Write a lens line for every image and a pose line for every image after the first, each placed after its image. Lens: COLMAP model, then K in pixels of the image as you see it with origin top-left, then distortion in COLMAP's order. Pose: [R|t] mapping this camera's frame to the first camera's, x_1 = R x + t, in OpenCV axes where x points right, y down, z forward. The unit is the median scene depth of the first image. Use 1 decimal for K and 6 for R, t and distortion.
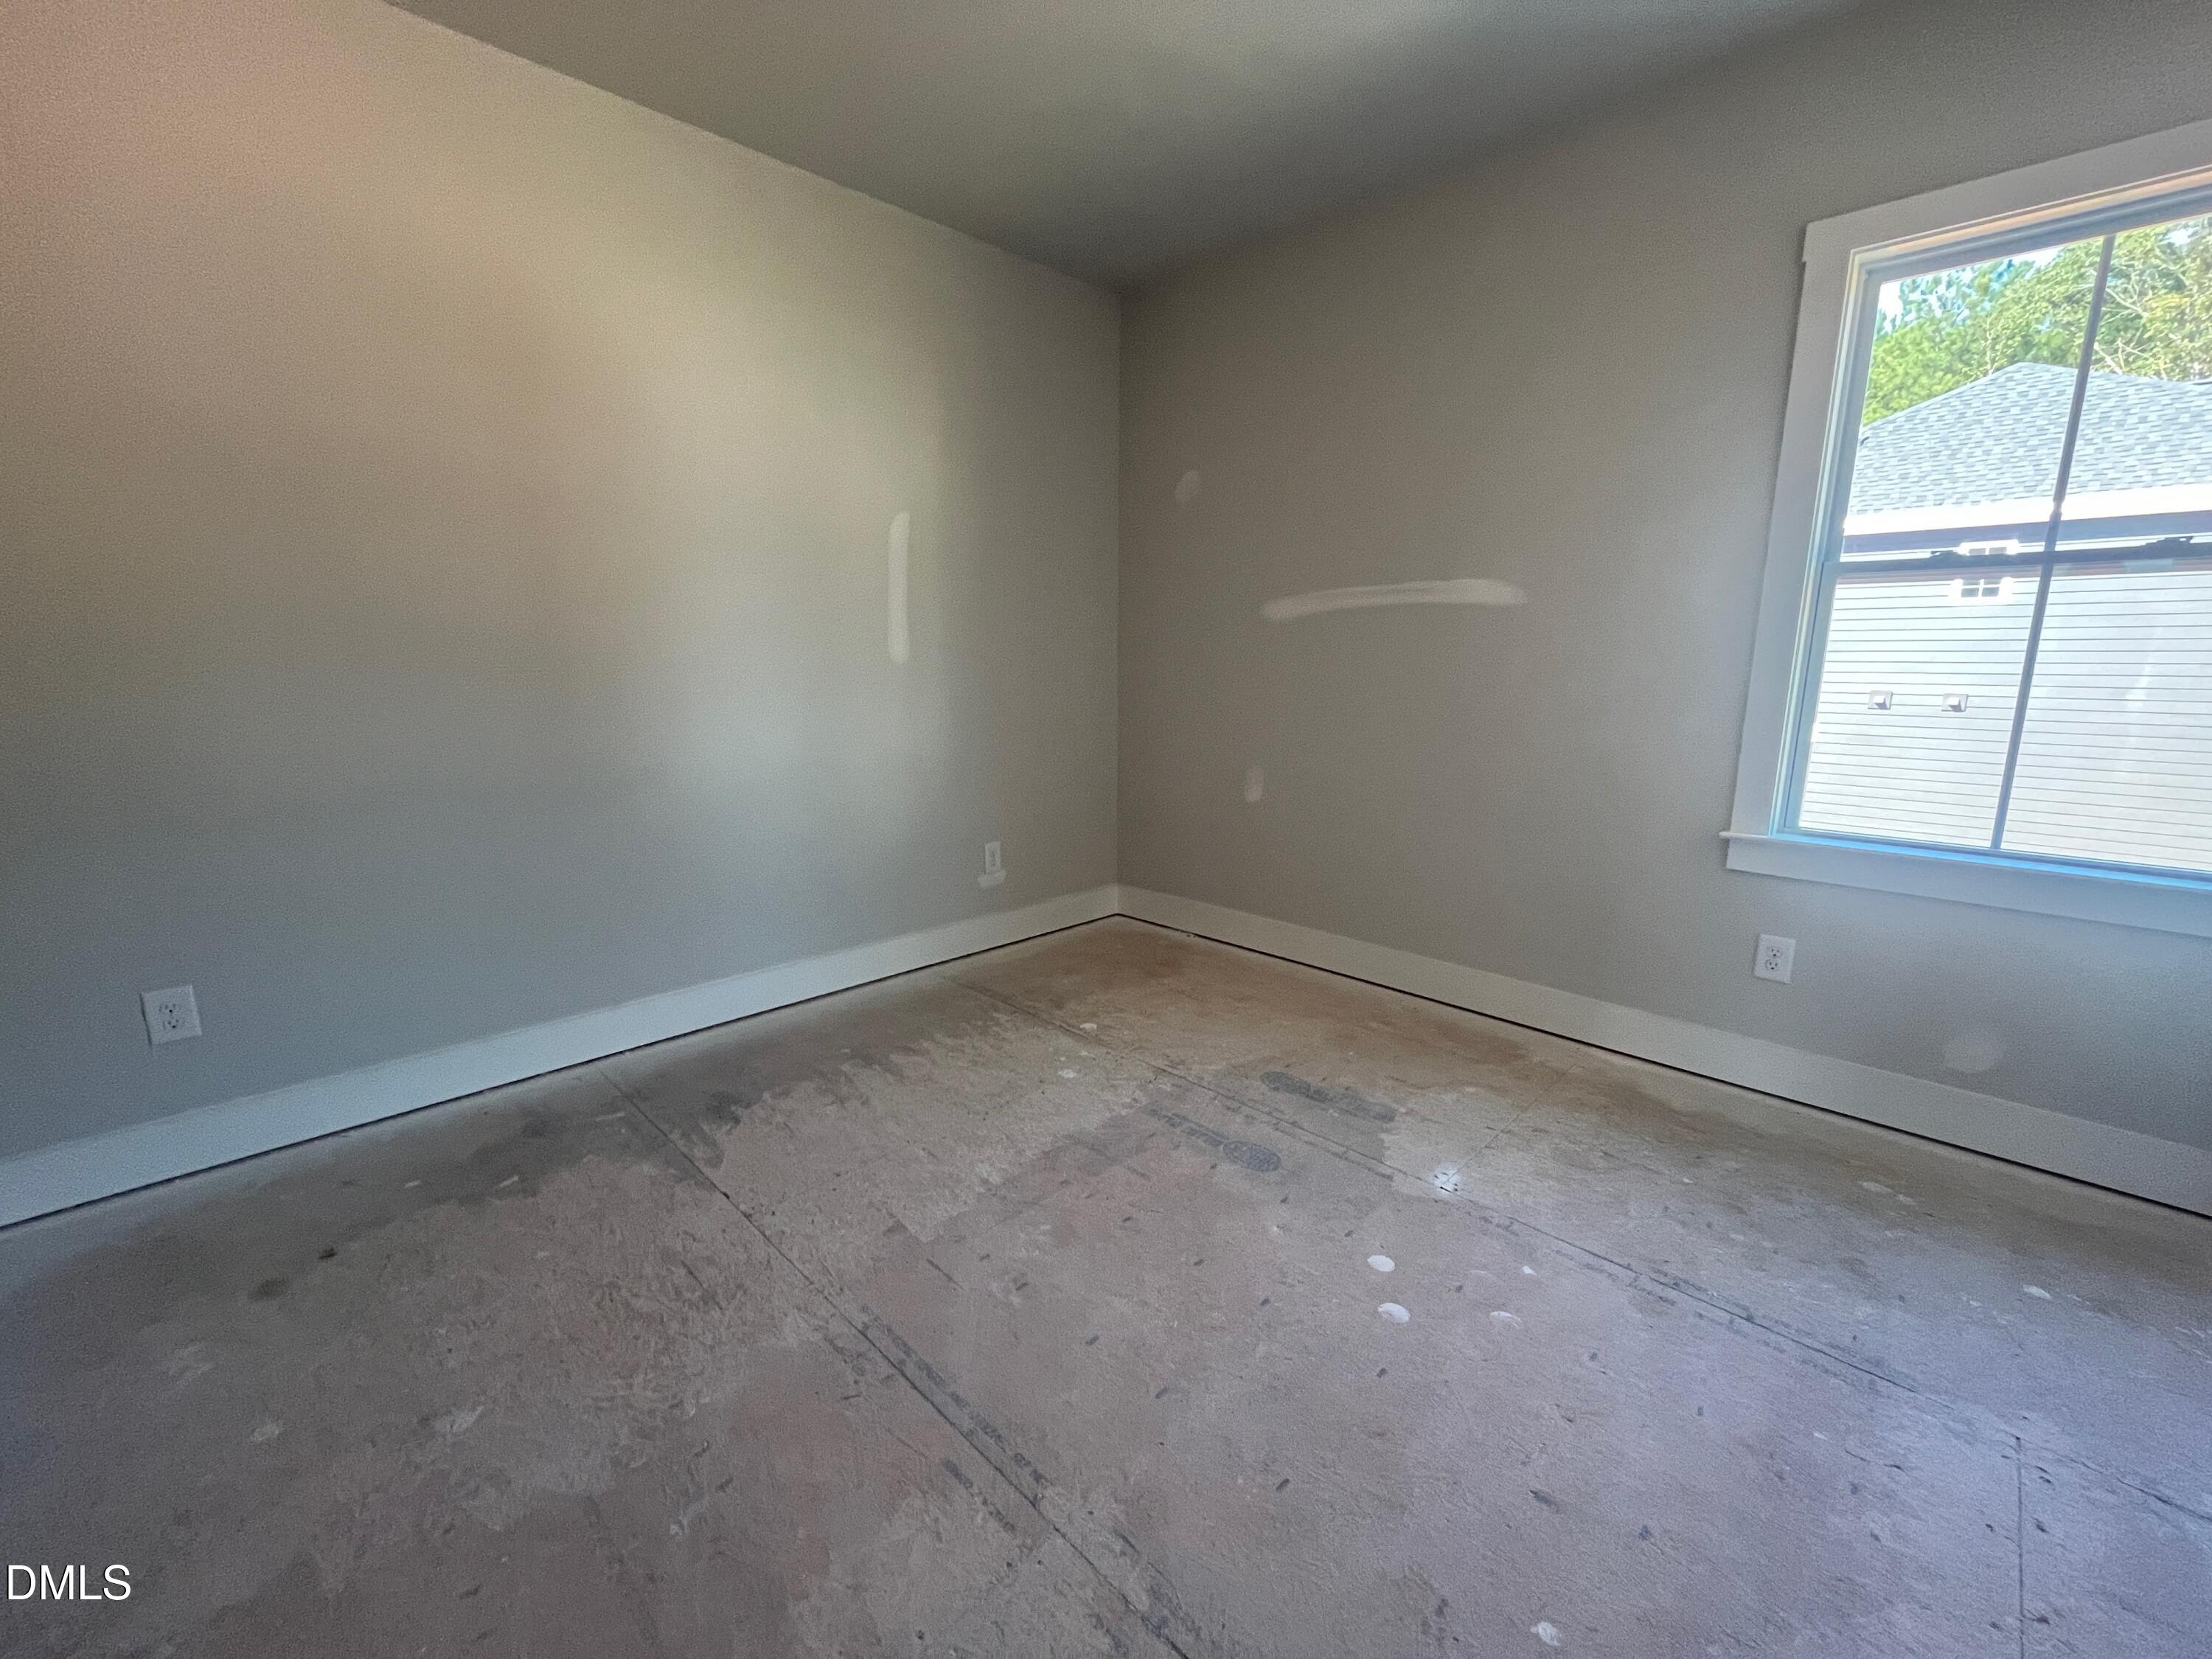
lens RADIAL K [[901.1, 0, 1103.4], [0, 901.1, 828.2], [0, 0, 1]] dist [-0.002496, -0.000568]
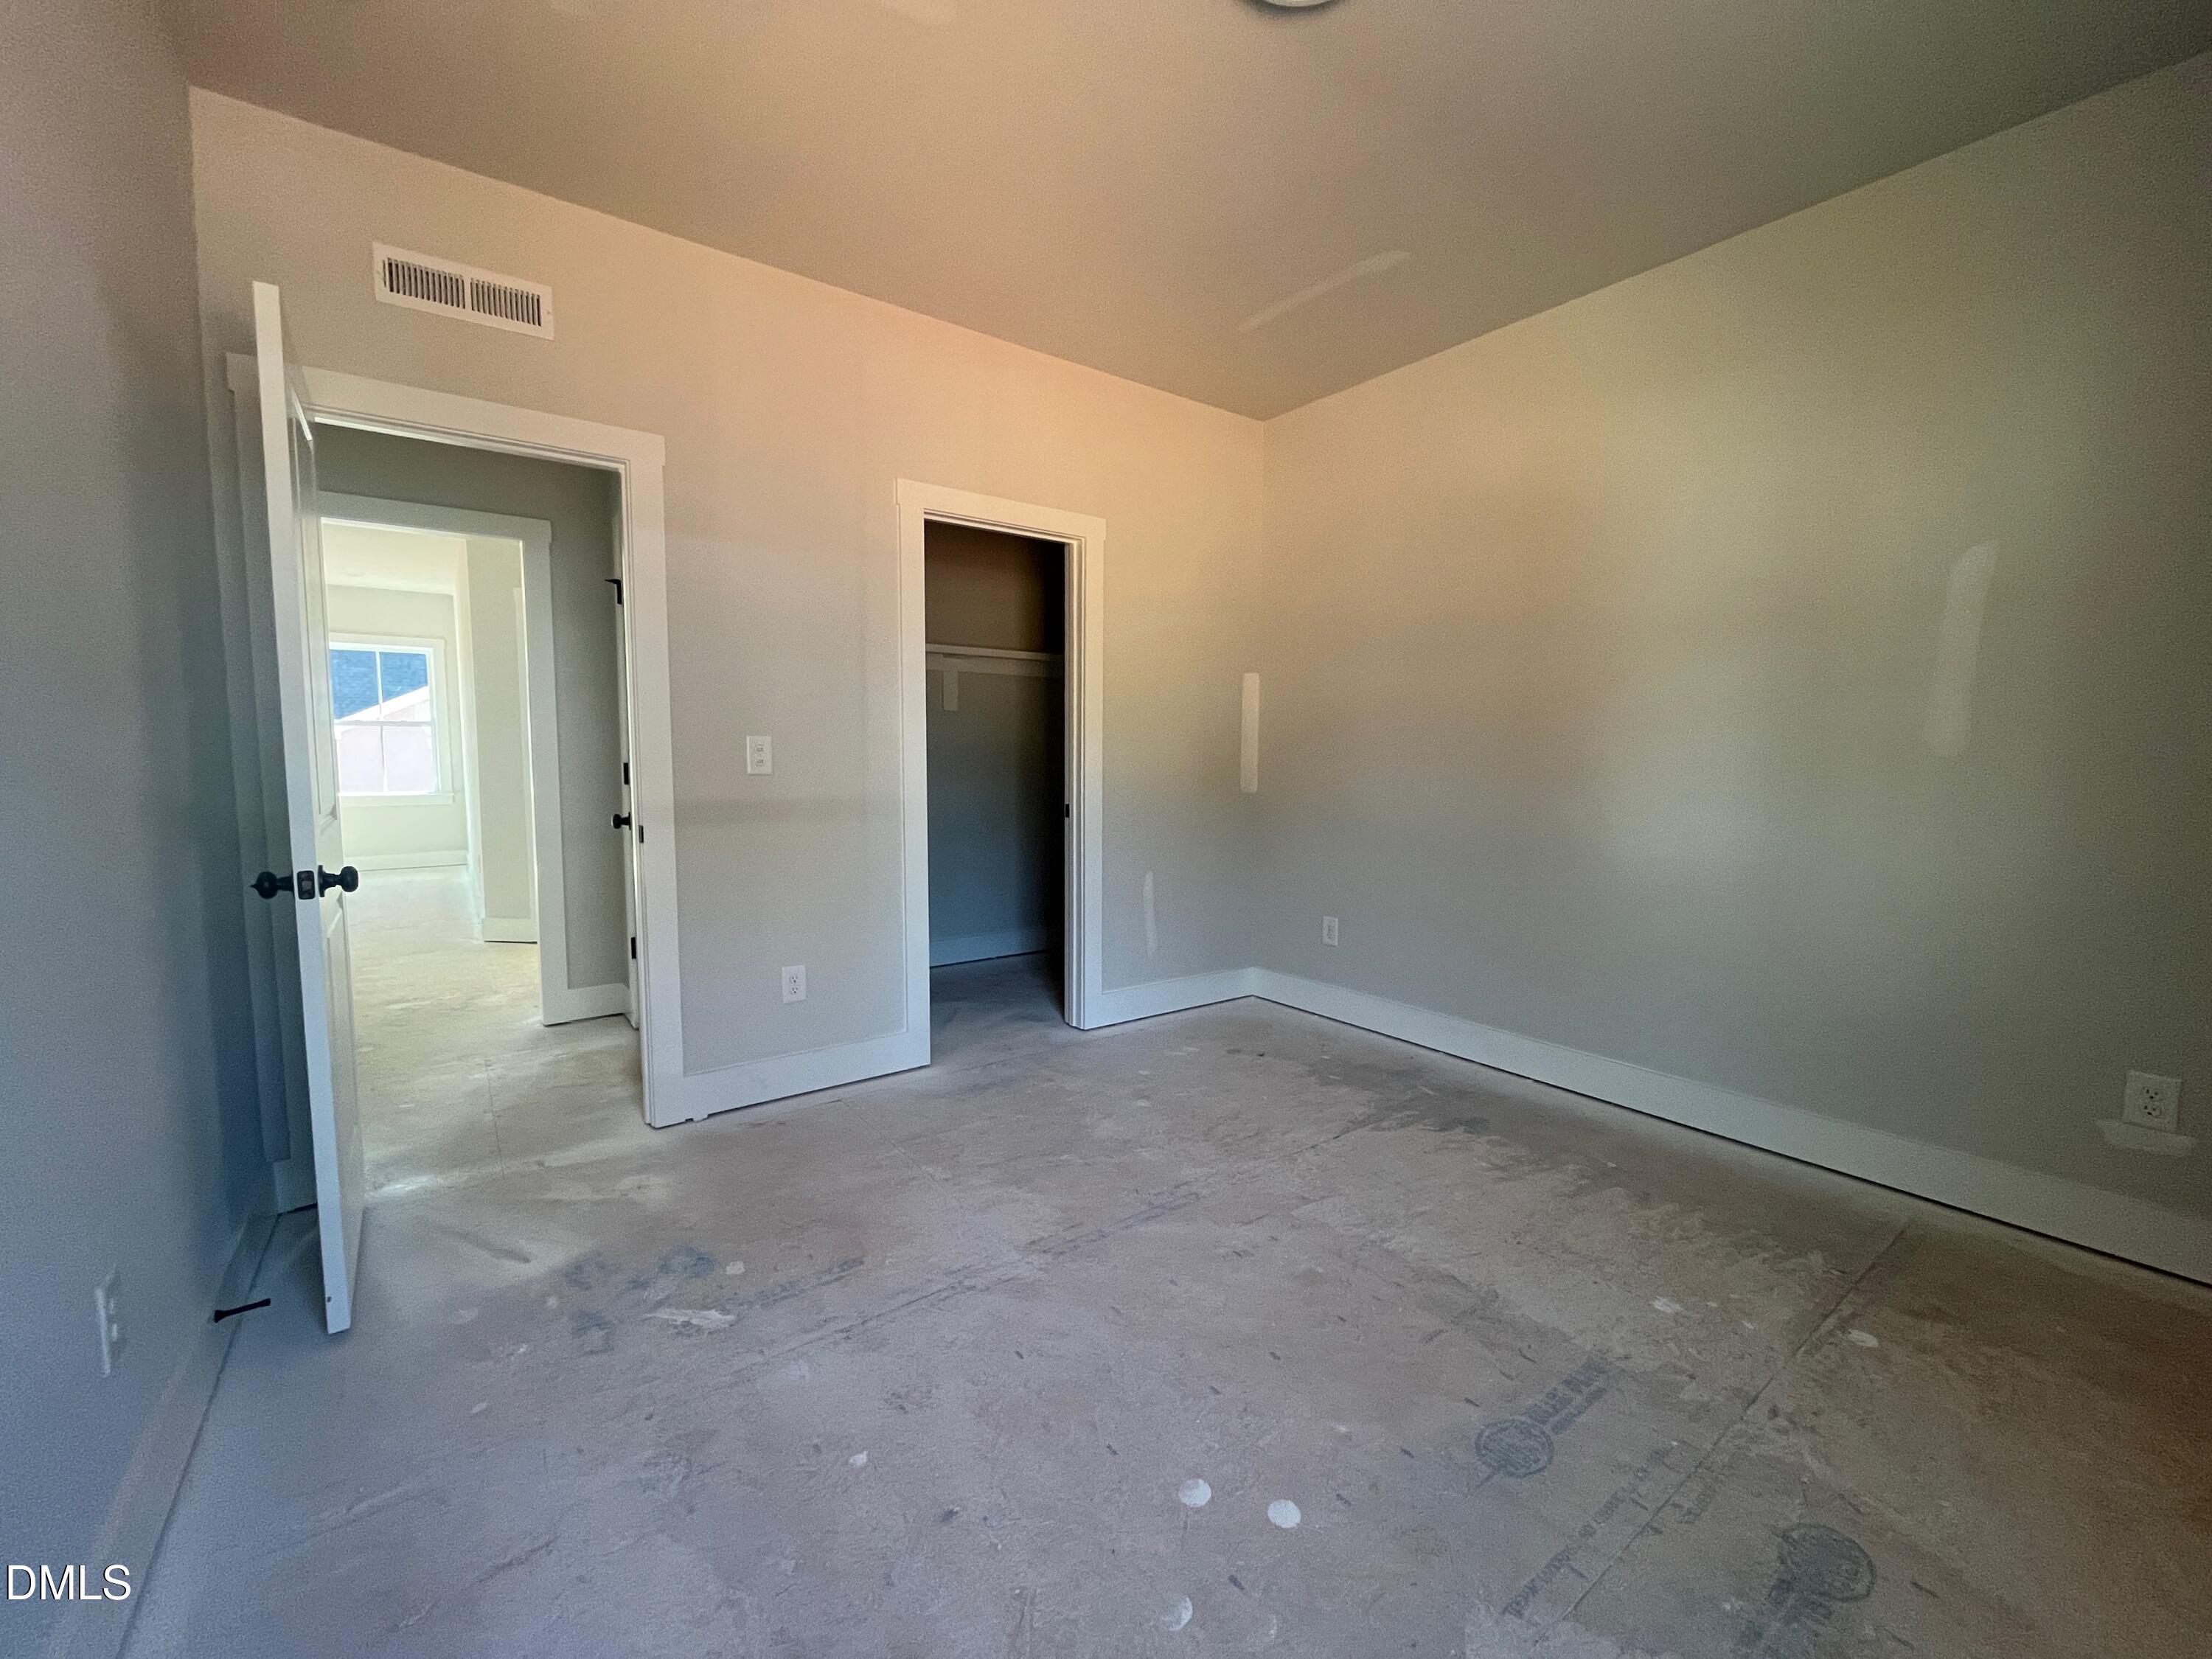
lens RADIAL K [[901.1, 0, 1099.4], [0, 901.1, 828.8], [0, 0, 1]] dist [-0.002496, -0.000568]
pose [[-0.150612, 0.084487, -0.984976, 0.801199], [-0.188807, 0.975543, 0.112549, -0.112797], [0.970396, 0.202922, -0.130976, 0.635841]]
